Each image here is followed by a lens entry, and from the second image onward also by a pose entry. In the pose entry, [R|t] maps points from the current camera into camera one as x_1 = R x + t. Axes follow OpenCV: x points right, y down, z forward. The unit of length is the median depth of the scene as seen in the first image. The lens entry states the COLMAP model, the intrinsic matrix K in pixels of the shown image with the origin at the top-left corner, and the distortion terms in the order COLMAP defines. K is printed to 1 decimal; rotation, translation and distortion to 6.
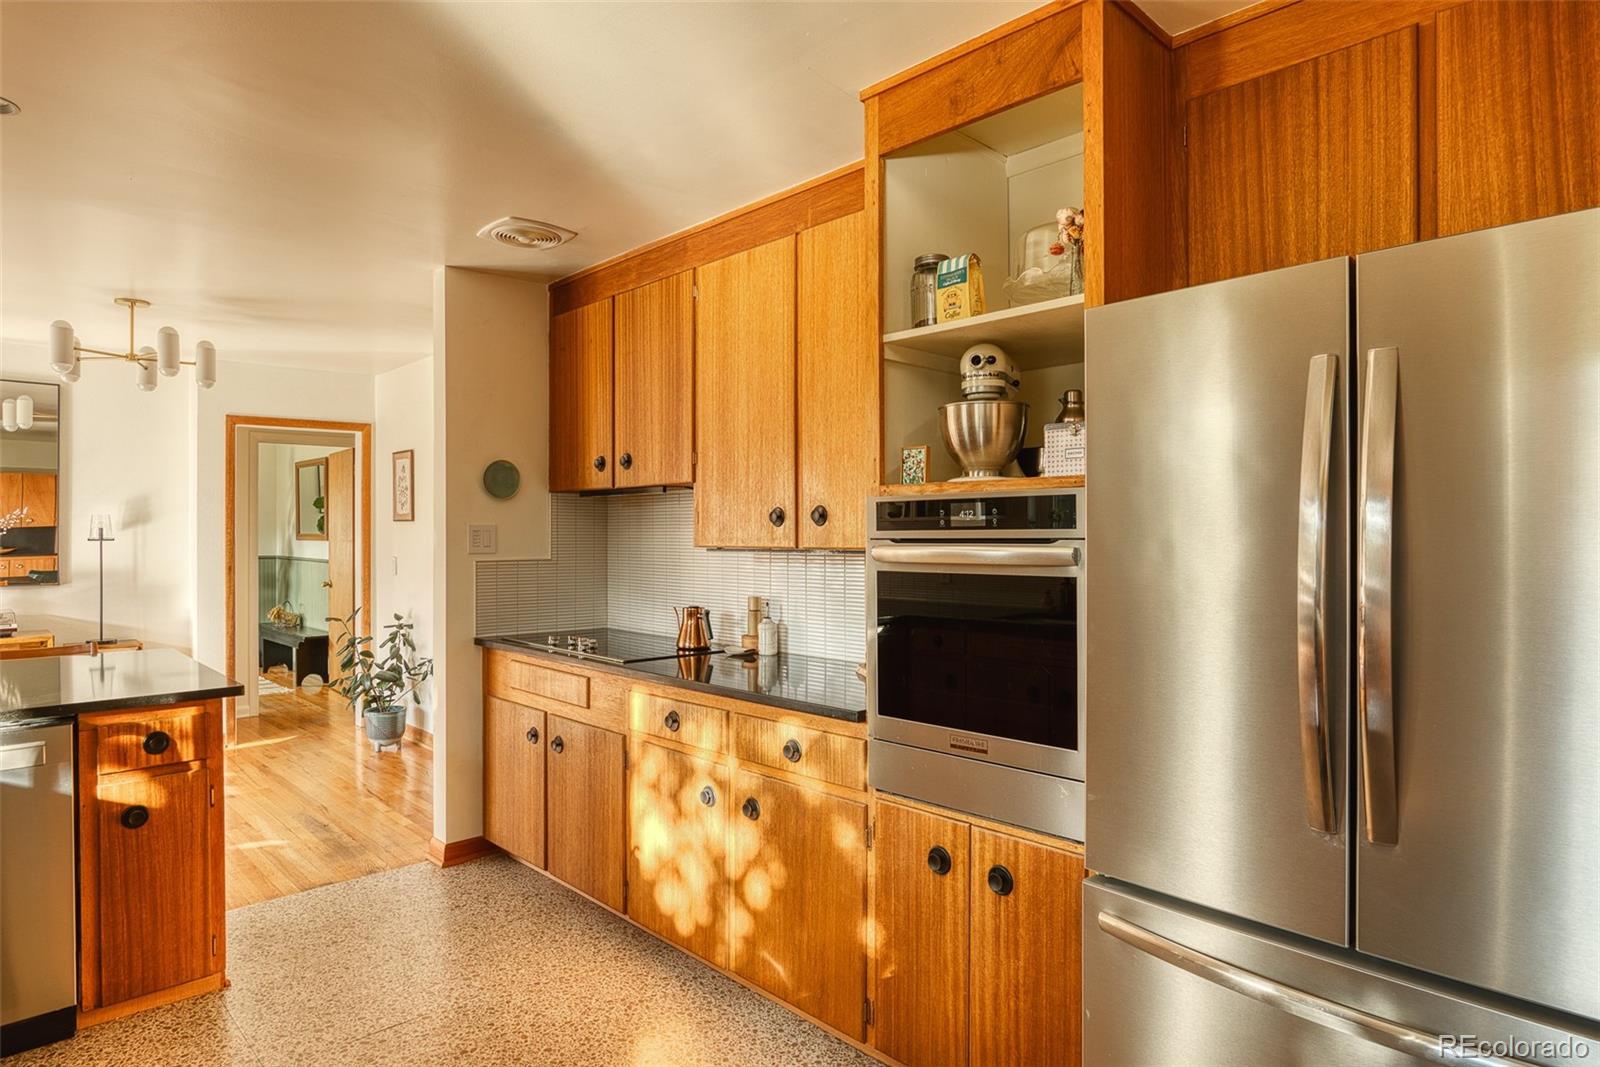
lens RADIAL K [[913.3, 0, 800.0], [0, 913.3, 533.5], [0, 0, 1]] dist [-0.025687, 0.002568]
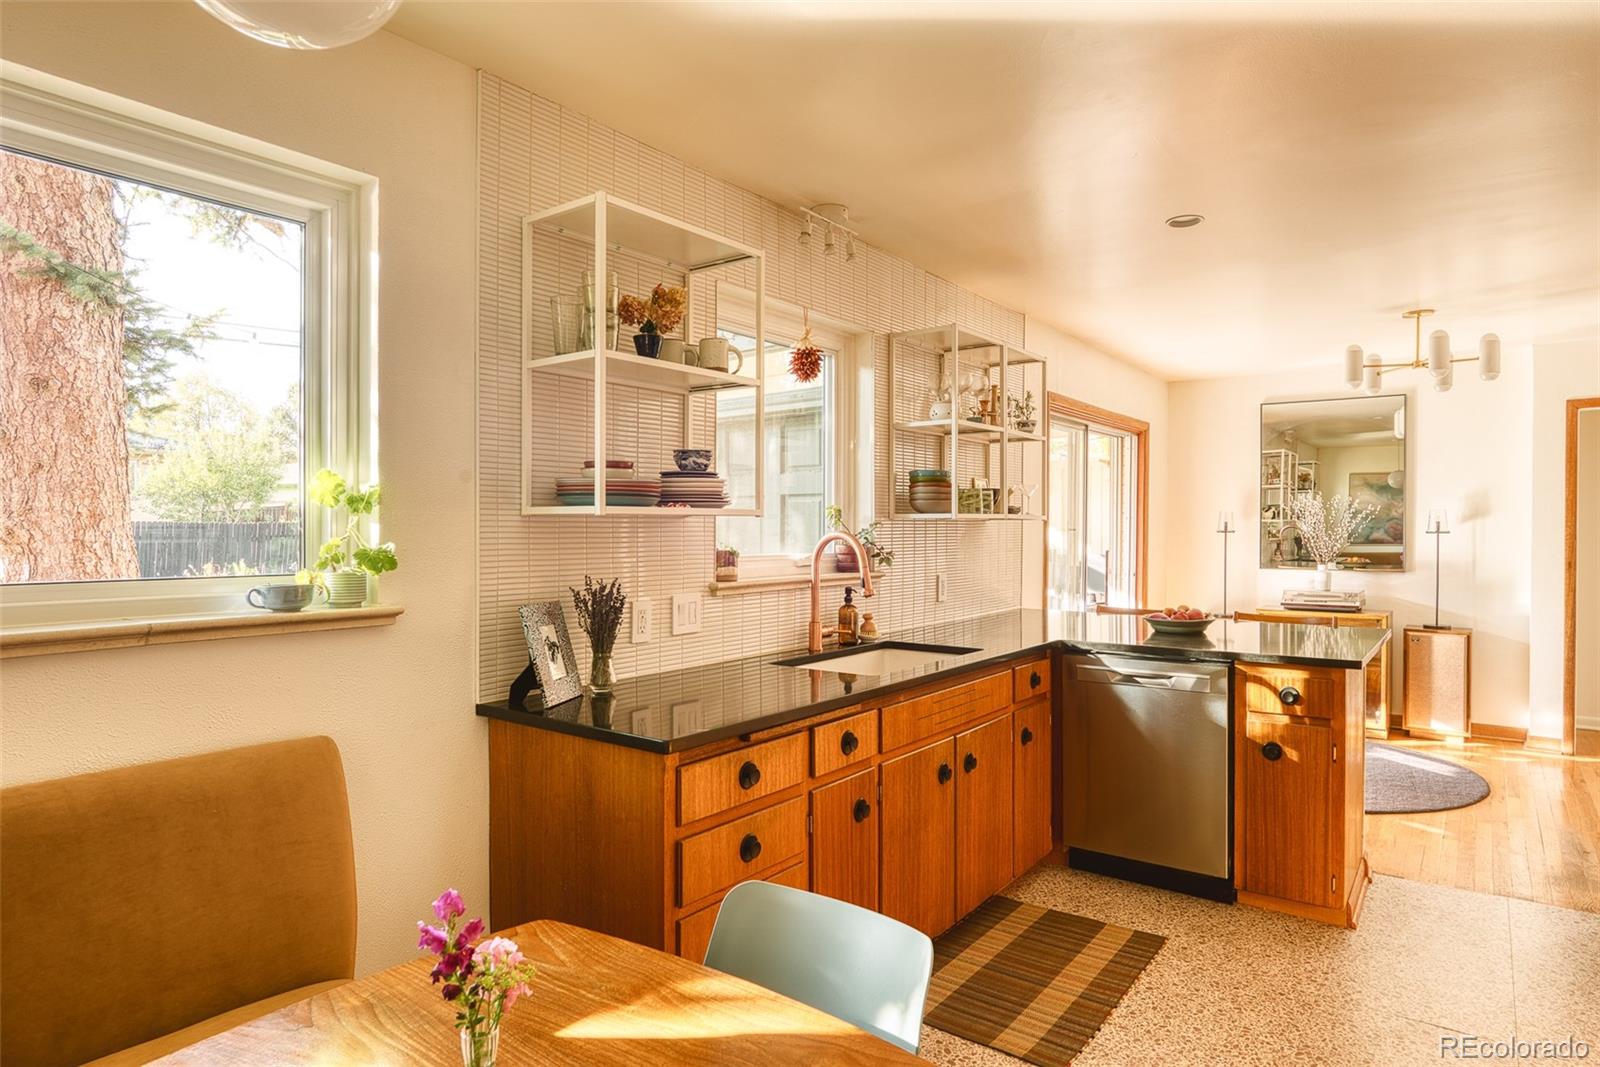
lens RADIAL K [[923.0, 0, 800.9], [0, 923.0, 545.6], [0, 0, 1]] dist [-0.028152, 0.017605]
pose [[0.157939, 0.020341, -0.987239, 0.296766], [-0.002980, 0.999793, 0.020122, 0.004849], [0.987444, -0.000236, 0.157967, 0.113506]]
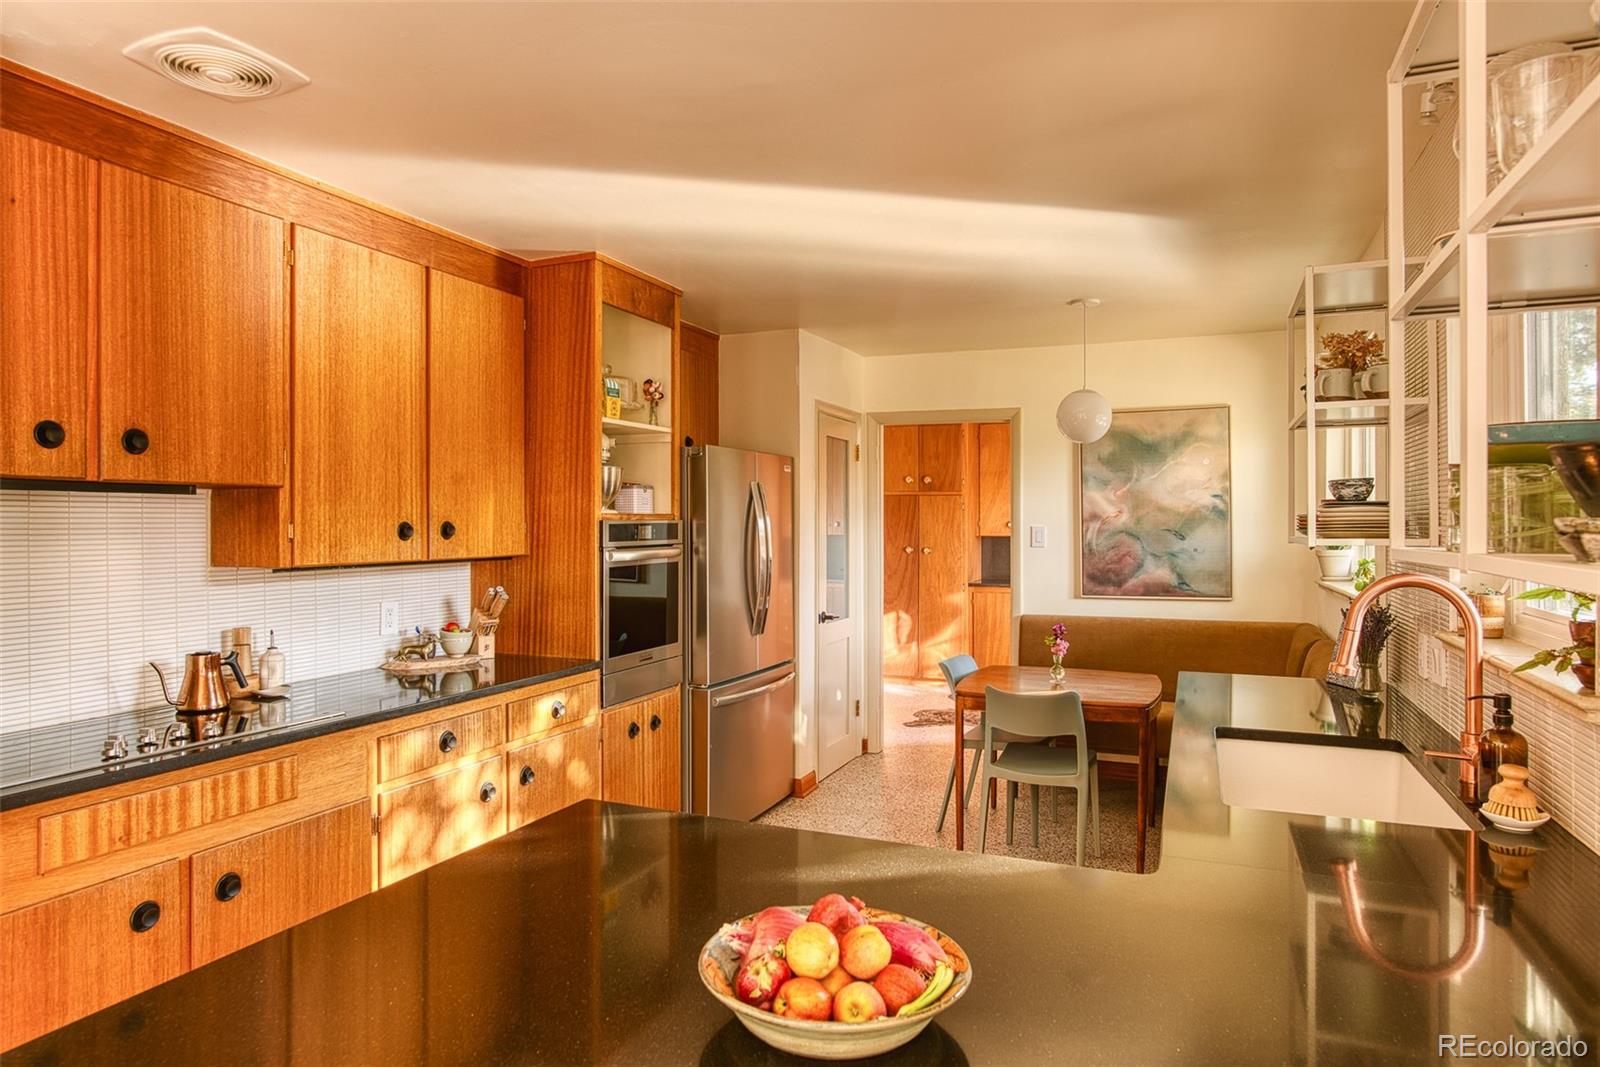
lens RADIAL K [[955.1, 0, 794.6], [0, 955.1, 516.0], [0, 0, 1]] dist [-0.004813, -0.000162]
pose [[-0.387438, 0.009429, 0.921848, -1.019626], [0.002017, 0.999954, -0.009380, -0.021238], [-0.921894, -0.001775, -0.387439, 0.875589]]
